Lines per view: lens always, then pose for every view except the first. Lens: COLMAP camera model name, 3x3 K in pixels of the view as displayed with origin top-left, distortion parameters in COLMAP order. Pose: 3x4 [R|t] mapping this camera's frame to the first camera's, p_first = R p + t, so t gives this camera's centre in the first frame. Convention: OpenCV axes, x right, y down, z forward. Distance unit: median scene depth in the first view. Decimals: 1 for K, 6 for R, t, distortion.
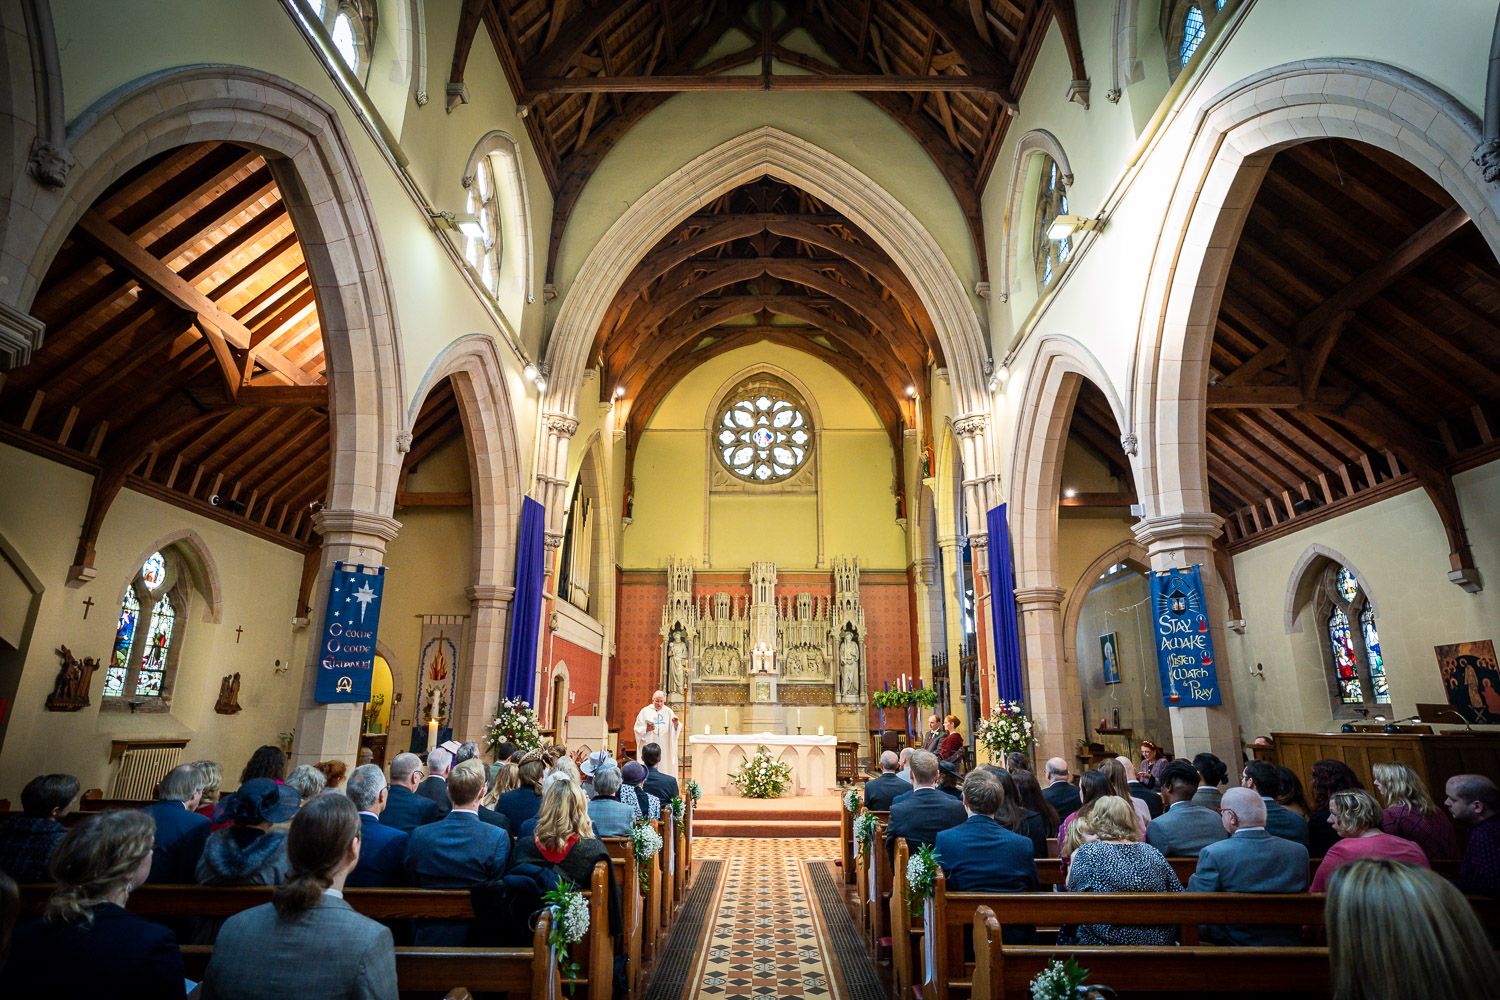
lens RADIAL K [[820.8, 0, 750.0], [0, 820.8, 500.0], [0, 0, 1]] dist [-0.003733, -0.000130]
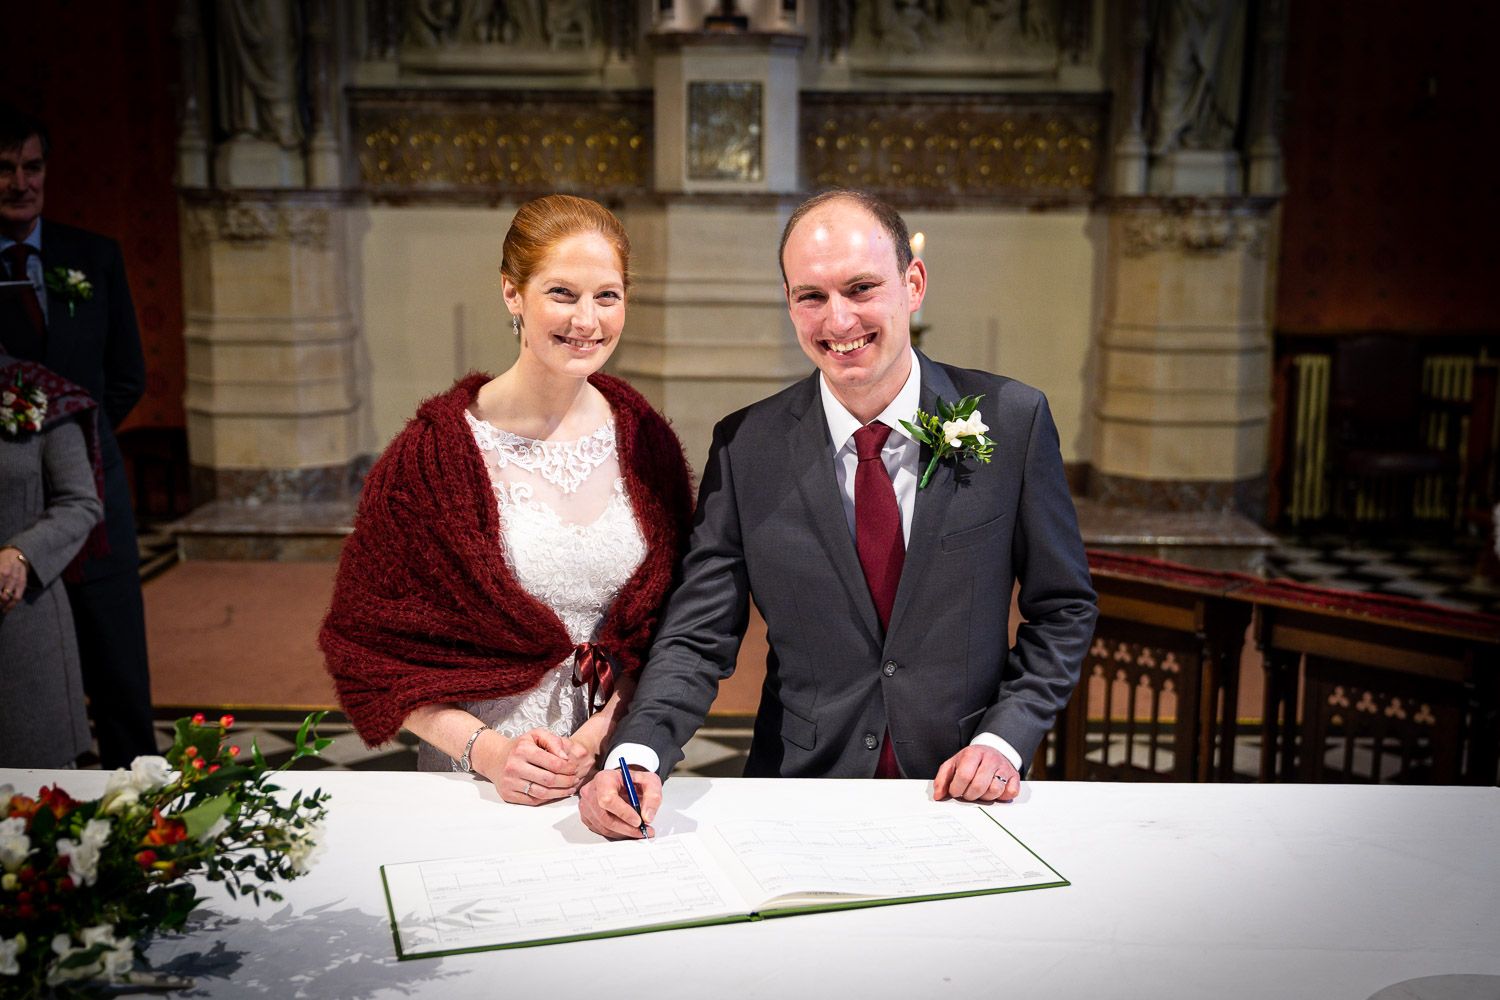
lens RADIAL K [[1673.2, 0, 750.0], [0, 1673.2, 500.0], [0, 0, 1]] dist [0.000131, 0.013095]
pose [[0.999965, 0.004189, -0.007222, 0.024555], [-0.000547, 0.896013, 0.444027, 0.139403], [0.008331, -0.444007, 0.895985, 0.622260]]
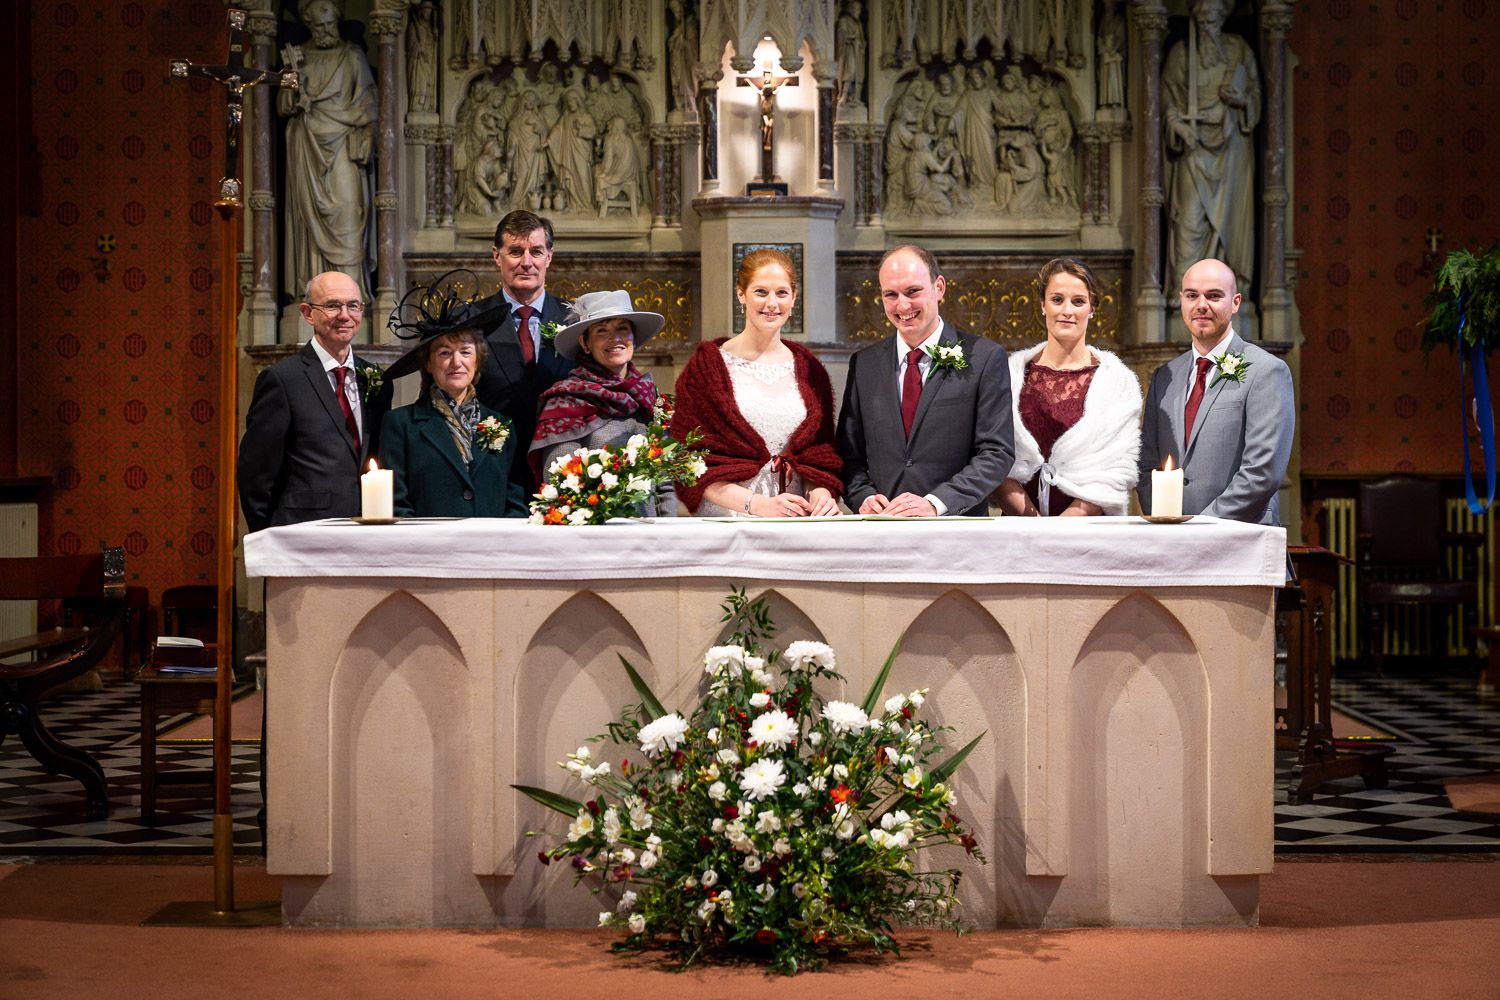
lens RADIAL K [[2722.8, 0, 750.0], [0, 2722.8, 500.0], [0, 0, 1]] dist [-0.048826, -0.192998]
pose [[0.999934, -0.008879, 0.007337, 0.006445], [0.006467, 0.959885, 0.280318, 0.099010], [-0.009532, -0.280252, 0.959879, 0.361285]]
